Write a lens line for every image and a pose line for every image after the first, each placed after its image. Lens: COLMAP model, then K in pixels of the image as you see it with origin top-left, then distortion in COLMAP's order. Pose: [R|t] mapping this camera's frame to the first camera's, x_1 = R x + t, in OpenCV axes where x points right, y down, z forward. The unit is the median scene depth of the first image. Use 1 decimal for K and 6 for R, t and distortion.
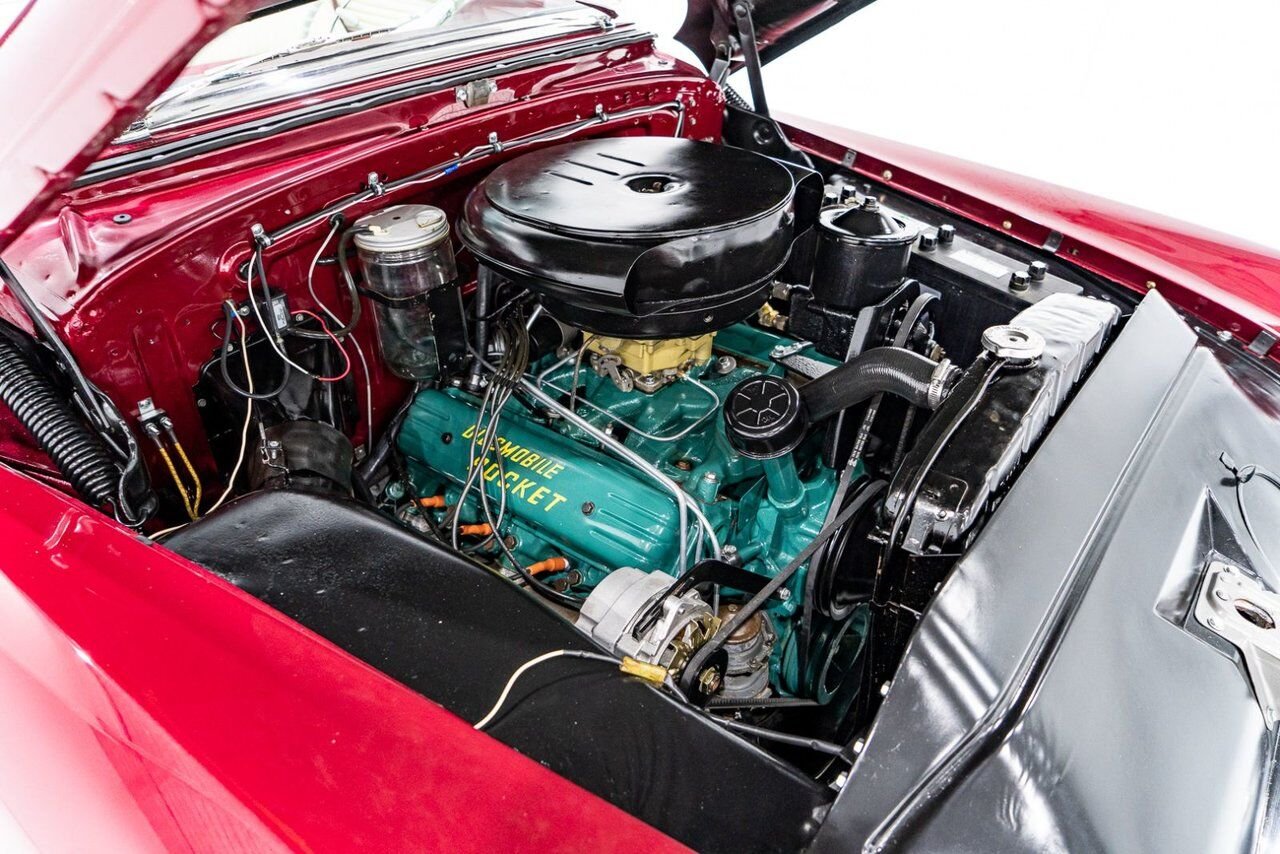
lens RADIAL K [[858.6, 0, 639.2], [0, 858.6, 413.1], [0, 0, 1]] dist [-0.018377, -0.001167]
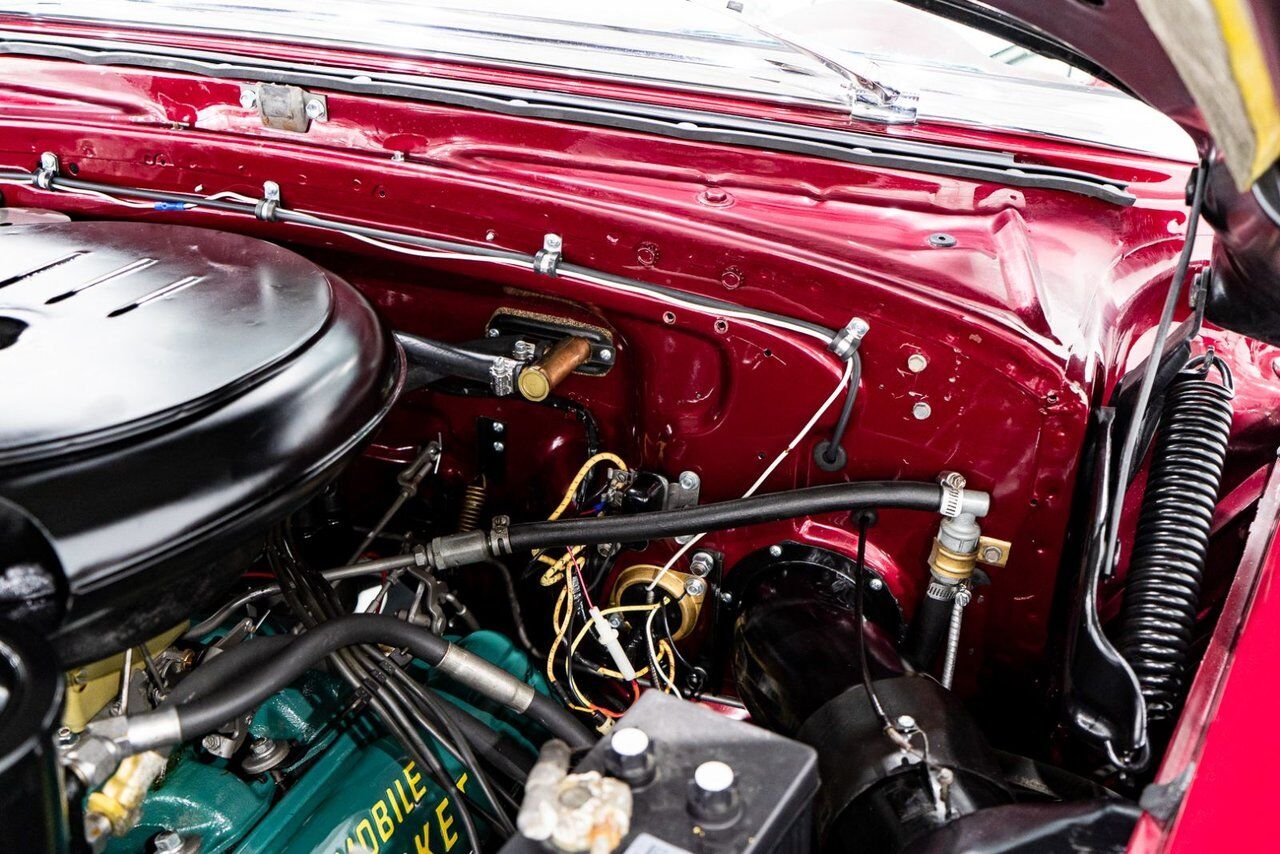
lens RADIAL K [[1306.0, 0, 644.6], [0, 1306.0, 416.8], [0, 0, 1]] dist [-0.018983, -0.005997]
pose [[0.306467, 0.434466, -0.846946, 0.684325], [-0.557544, 0.803089, 0.210221, -0.541968], [0.771506, 0.407784, 0.488354, 0.900849]]
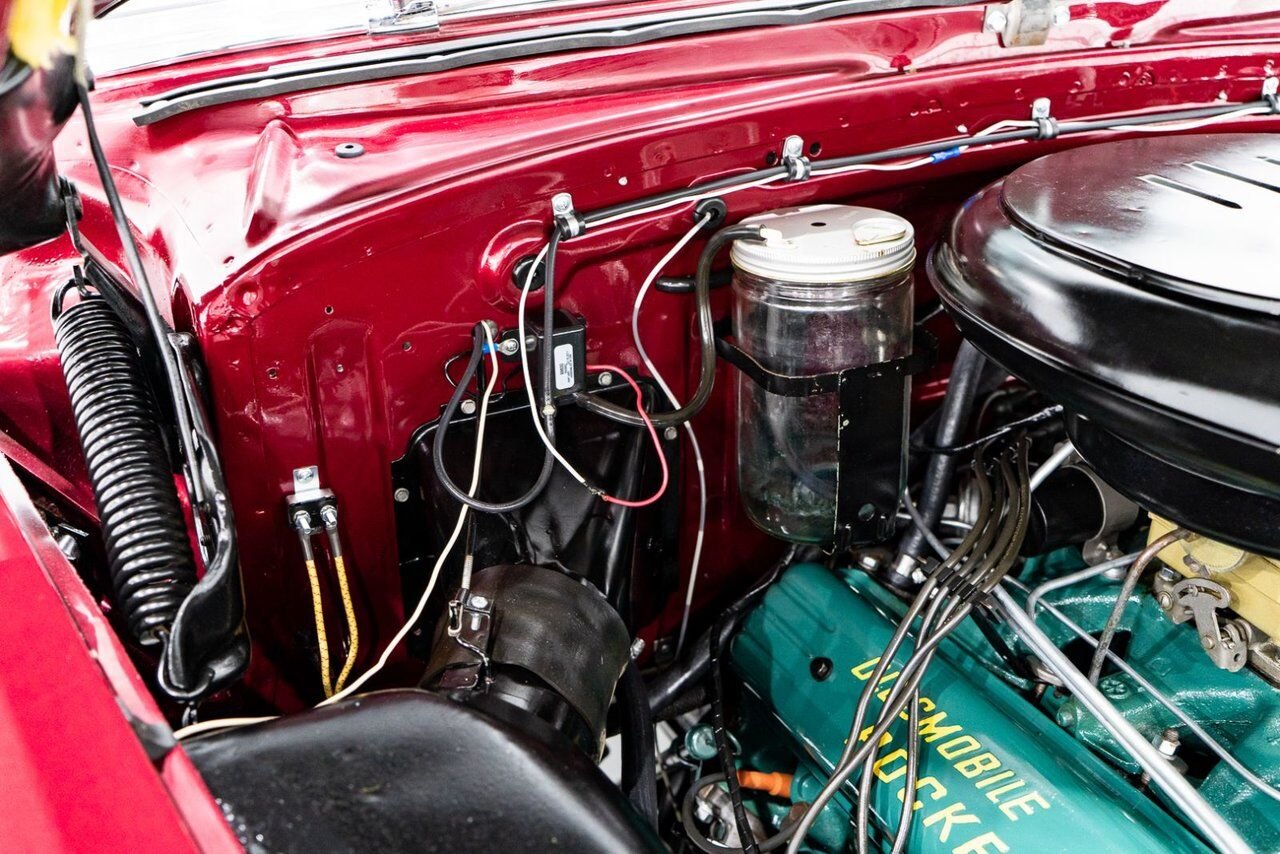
lens RADIAL K [[1306.0, 0, 644.6], [0, 1306.0, 416.8], [0, 0, 1]] dist [-0.018983, -0.005997]
pose [[0.895155, 0.181264, -0.407235, -0.035216], [-0.237473, 0.967071, -0.091544, -0.018625], [0.377232, 0.178653, 0.908724, 0.255971]]
